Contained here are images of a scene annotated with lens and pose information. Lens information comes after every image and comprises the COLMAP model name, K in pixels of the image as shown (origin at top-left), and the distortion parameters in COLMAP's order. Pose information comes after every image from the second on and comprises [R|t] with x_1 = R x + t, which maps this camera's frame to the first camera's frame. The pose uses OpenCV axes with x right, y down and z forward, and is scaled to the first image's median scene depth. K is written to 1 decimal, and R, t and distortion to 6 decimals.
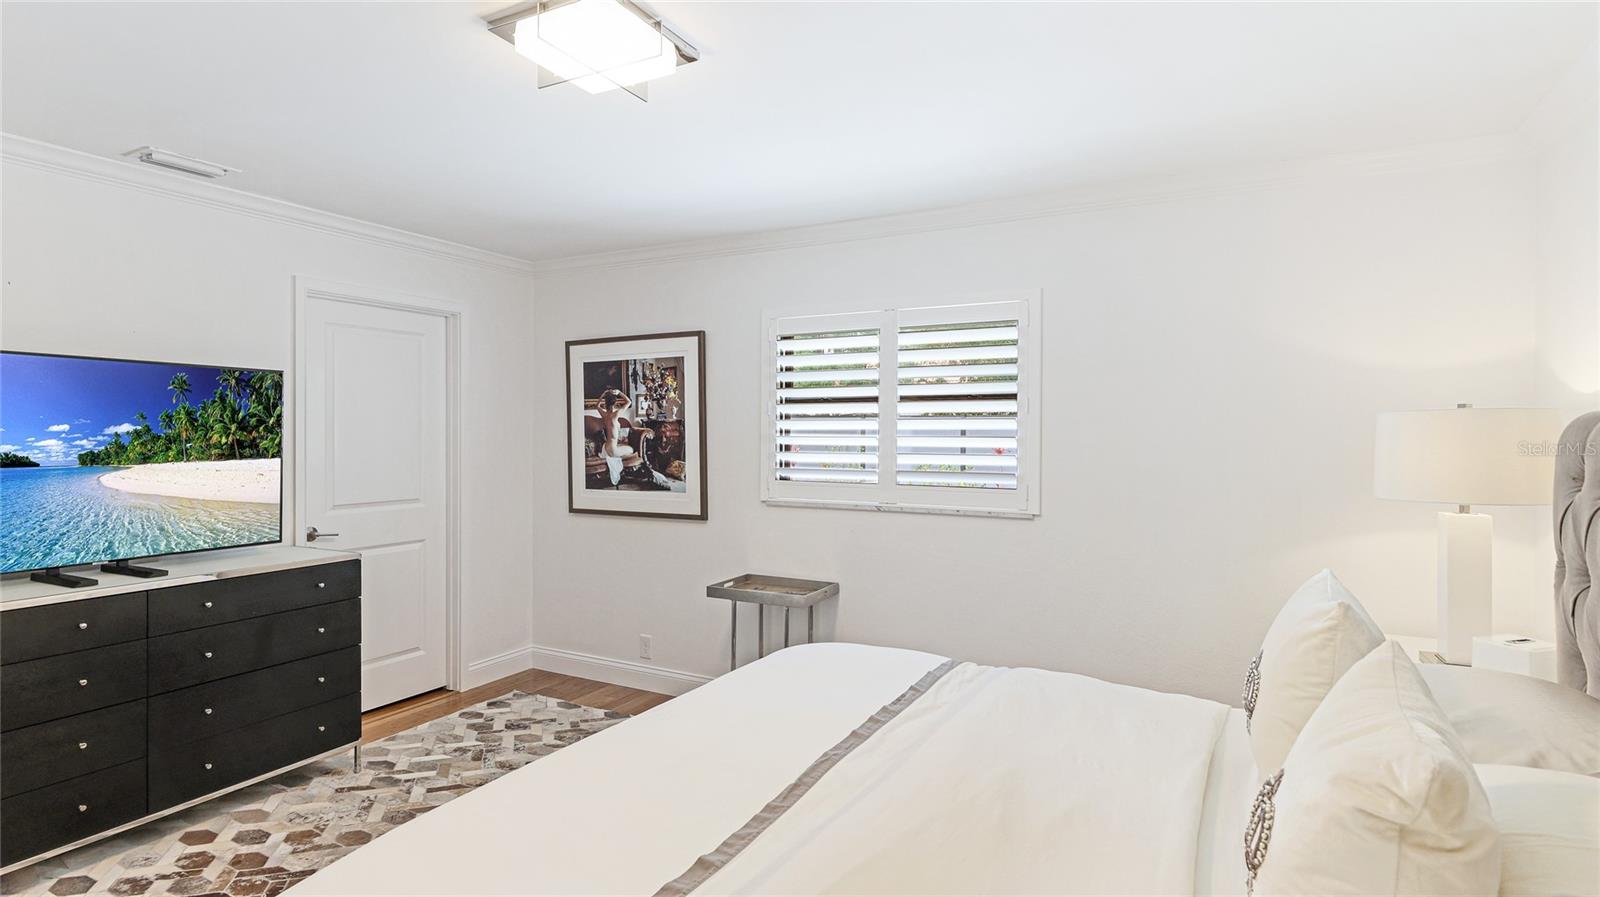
lens RADIAL K [[816.3, 0, 795.2], [0, 816.3, 441.3], [0, 0, 1]] dist [0.007944, 0.000664]
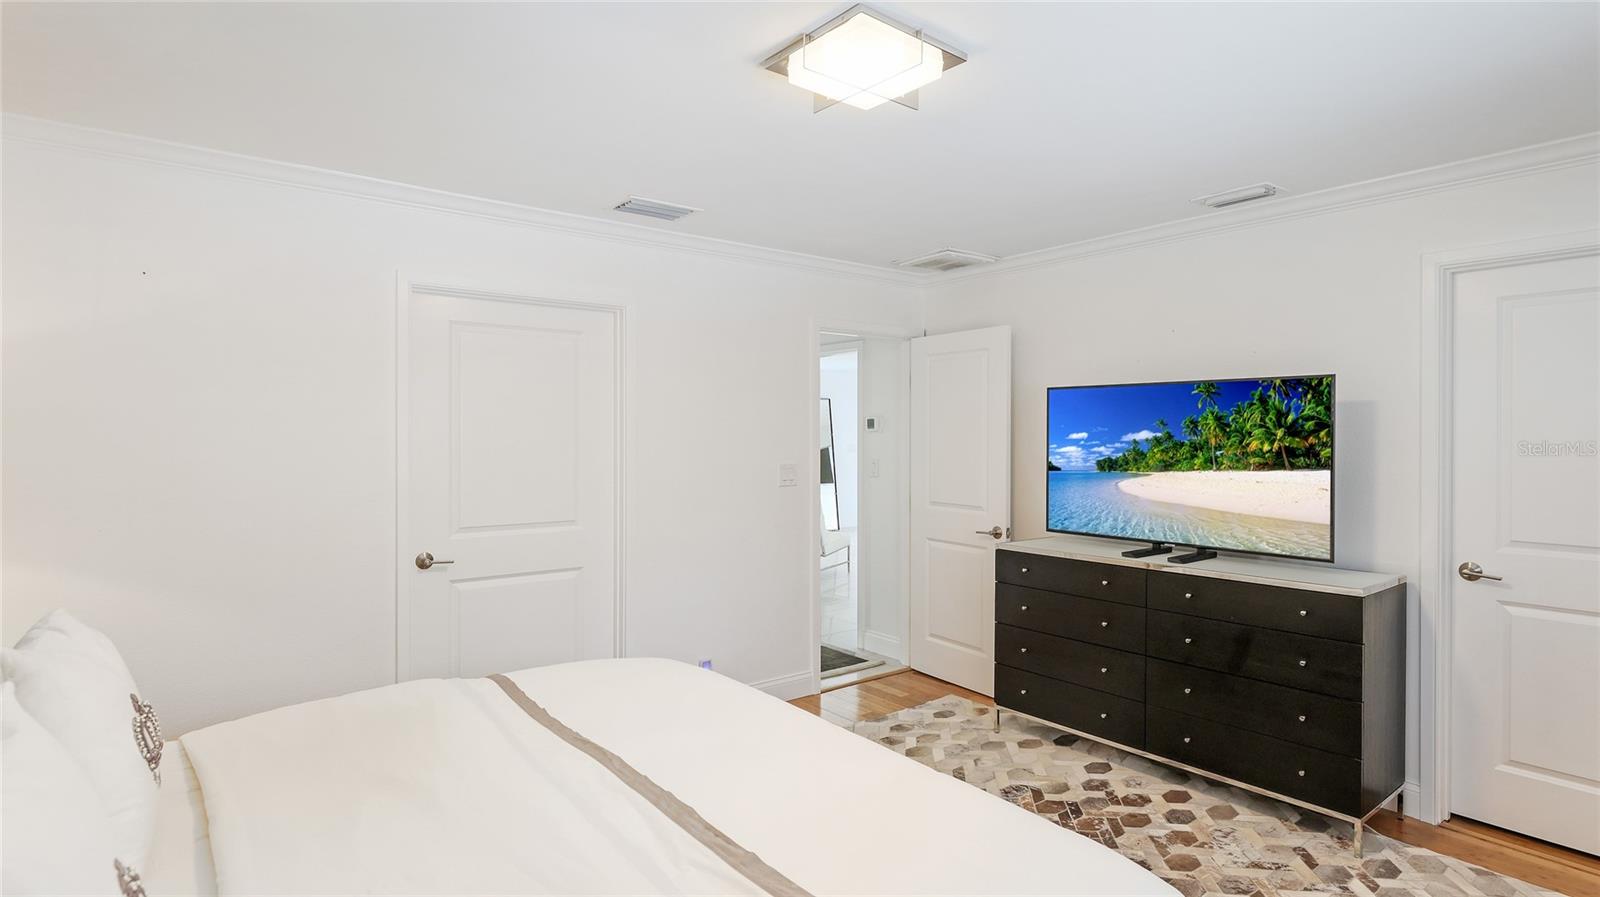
lens RADIAL K [[816.3, 0, 791.7], [0, 816.3, 442.2], [0, 0, 1]] dist [0.007944, 0.000664]
pose [[-0.411722, 0.001366, -0.911308, 0.456680], [-0.008189, 0.999953, 0.005198, -0.009950], [0.911273, 0.009603, -0.411692, 0.840860]]
